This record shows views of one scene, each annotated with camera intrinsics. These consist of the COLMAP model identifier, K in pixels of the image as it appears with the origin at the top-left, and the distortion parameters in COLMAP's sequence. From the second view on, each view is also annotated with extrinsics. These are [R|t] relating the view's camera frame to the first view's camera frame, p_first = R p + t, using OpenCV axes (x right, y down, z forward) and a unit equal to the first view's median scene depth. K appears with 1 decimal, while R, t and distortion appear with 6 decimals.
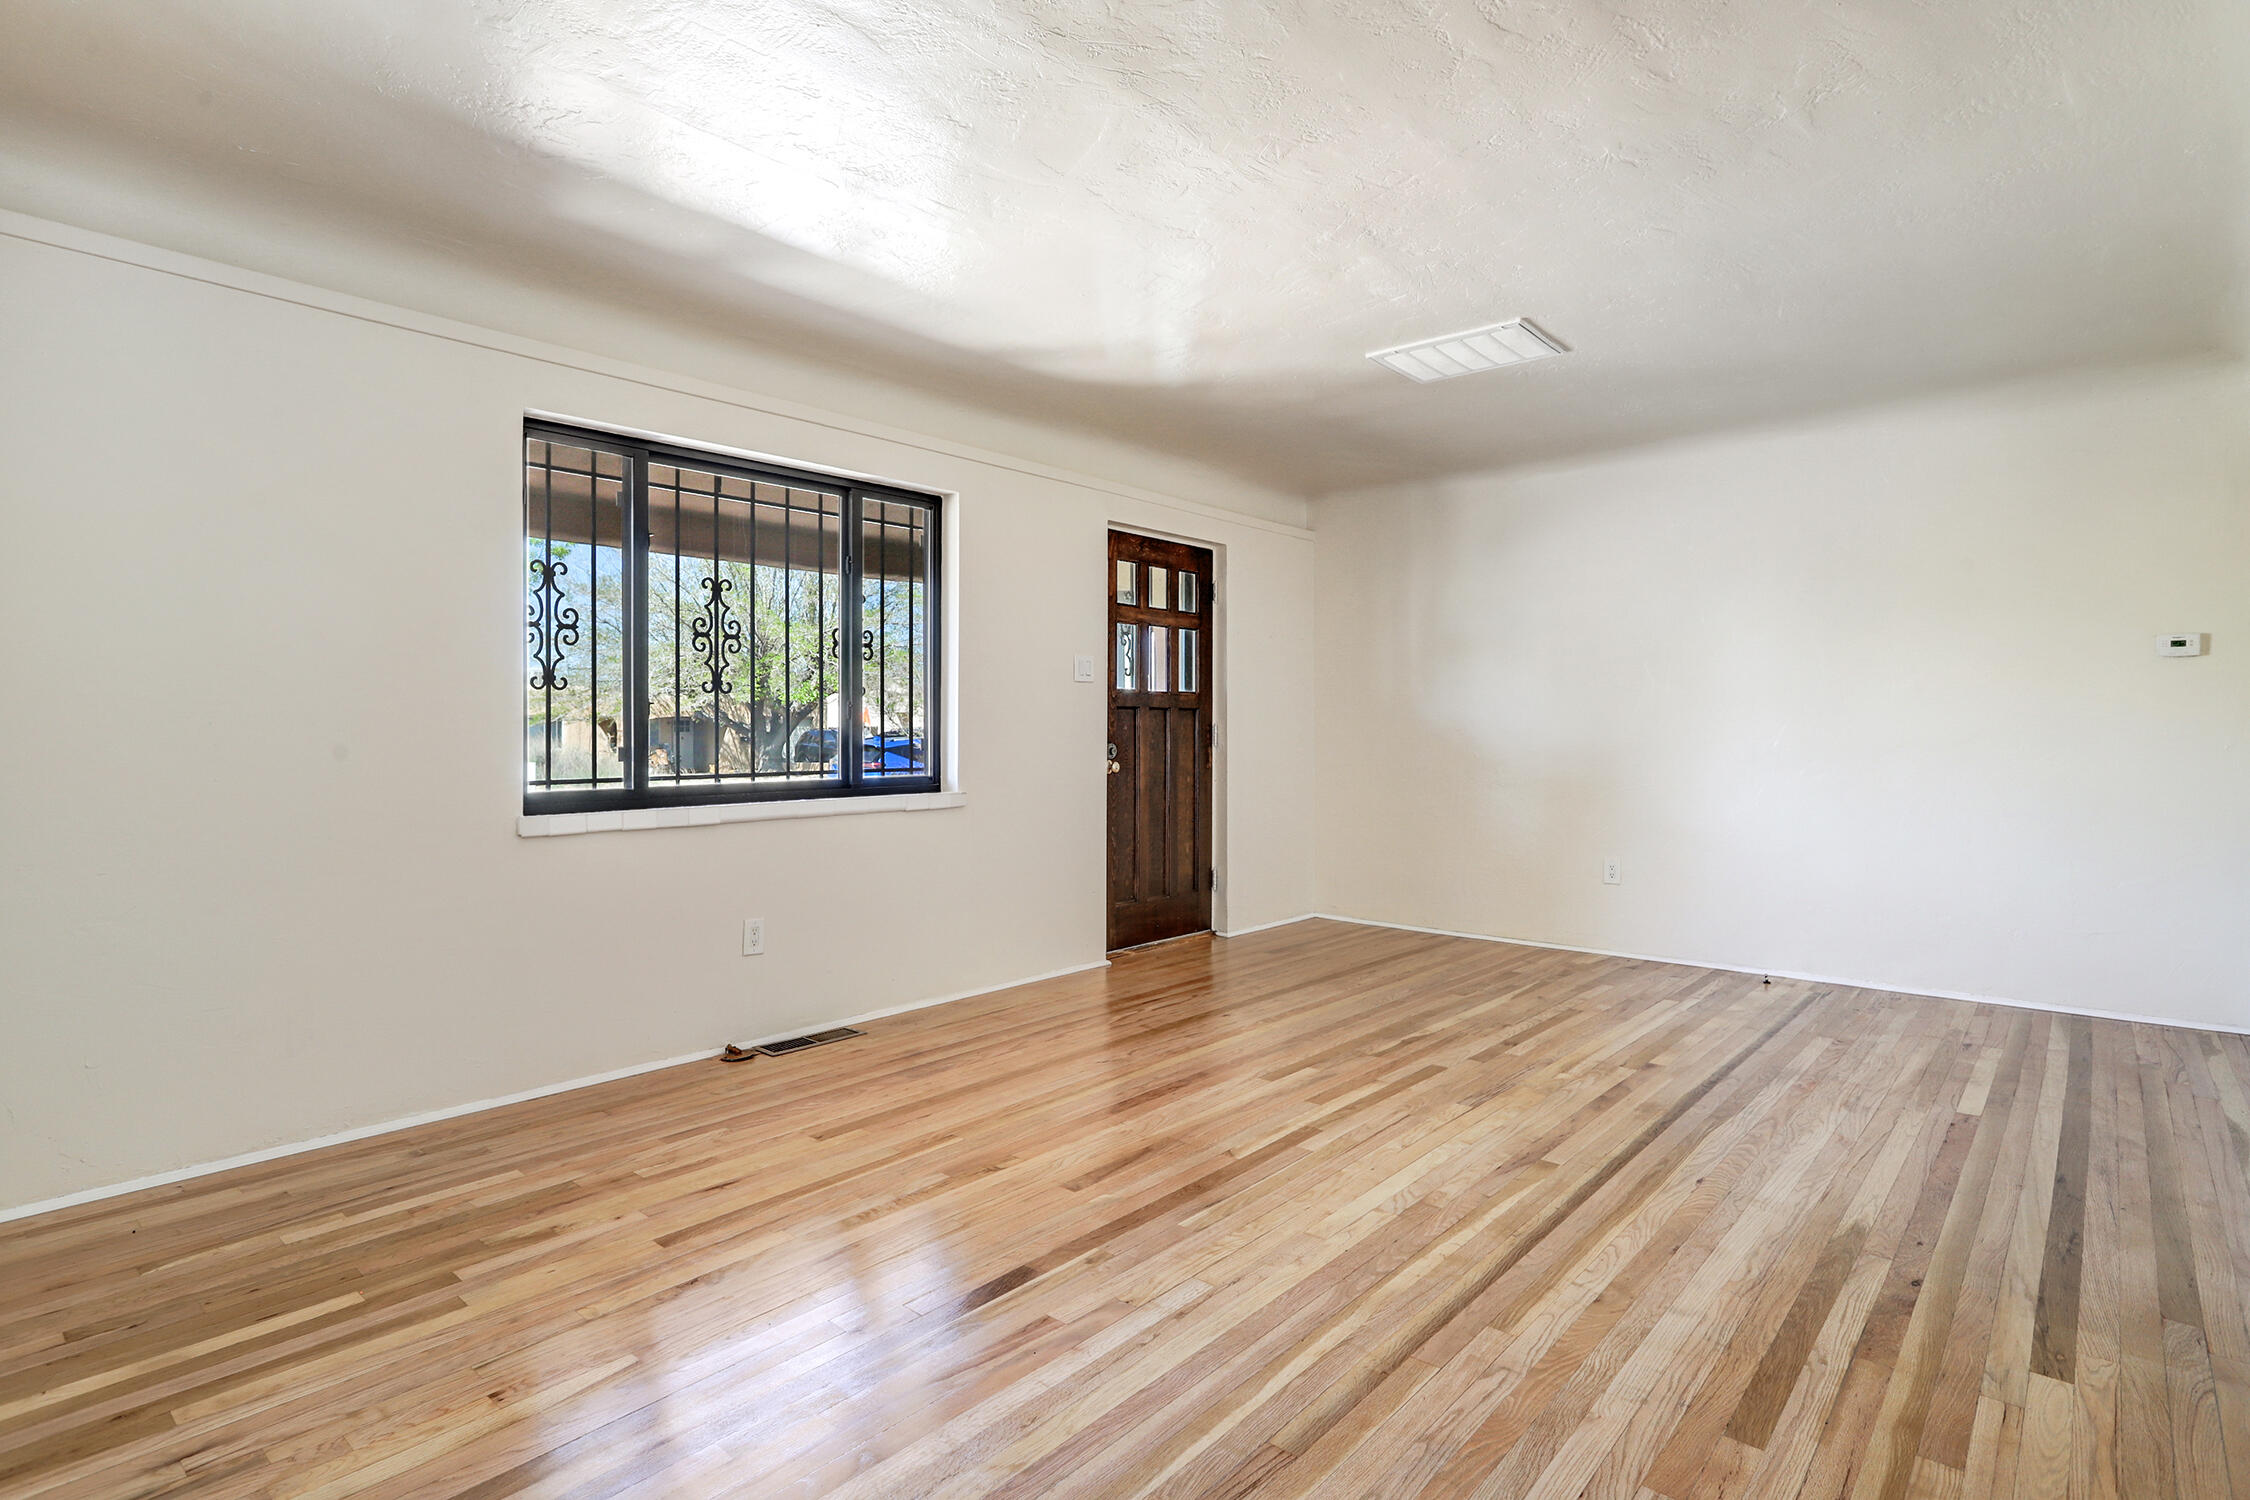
lens RADIAL K [[1175.1, 0, 1107.3], [0, 1175.1, 742.5], [0, 0, 1]] dist [-0.003202, 0.000993]
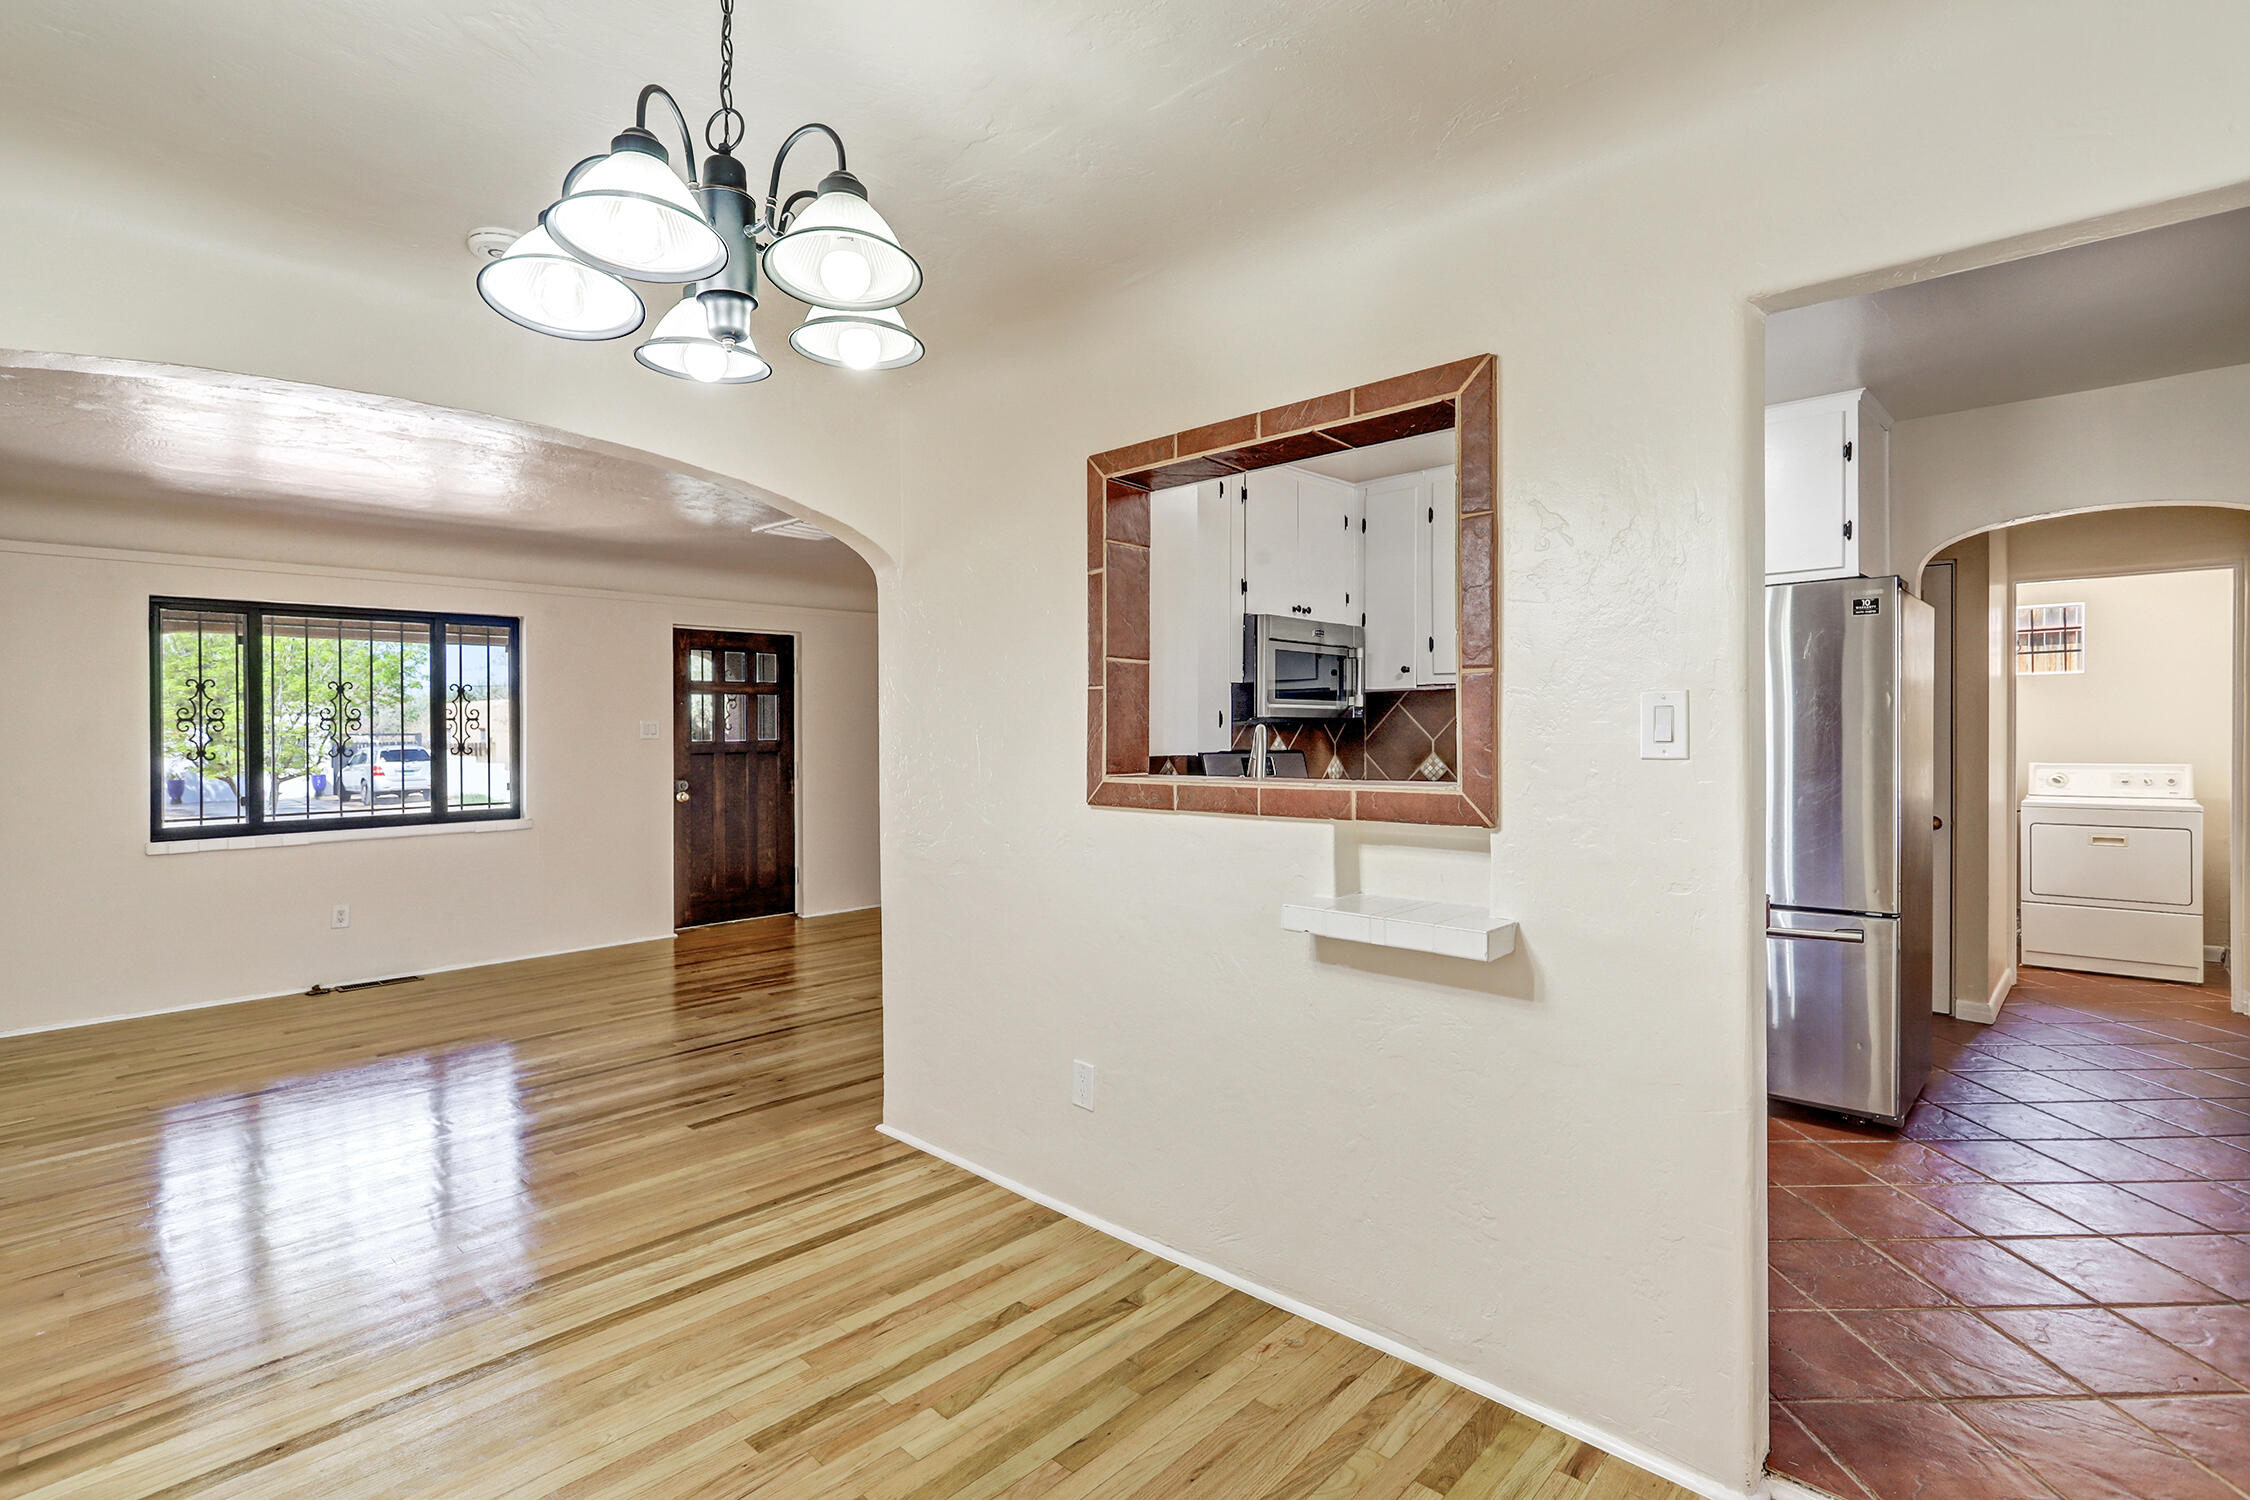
lens RADIAL K [[1100.2, 0, 1133.9], [0, 1100.2, 743.8], [0, 0, 1]] dist [0.002390, -0.000246]
pose [[0.998233, -0.016673, -0.057028, 0.634979], [0.016593, 0.999861, -0.001875, -0.032258], [0.057051, 0.000925, 0.998371, -0.299336]]
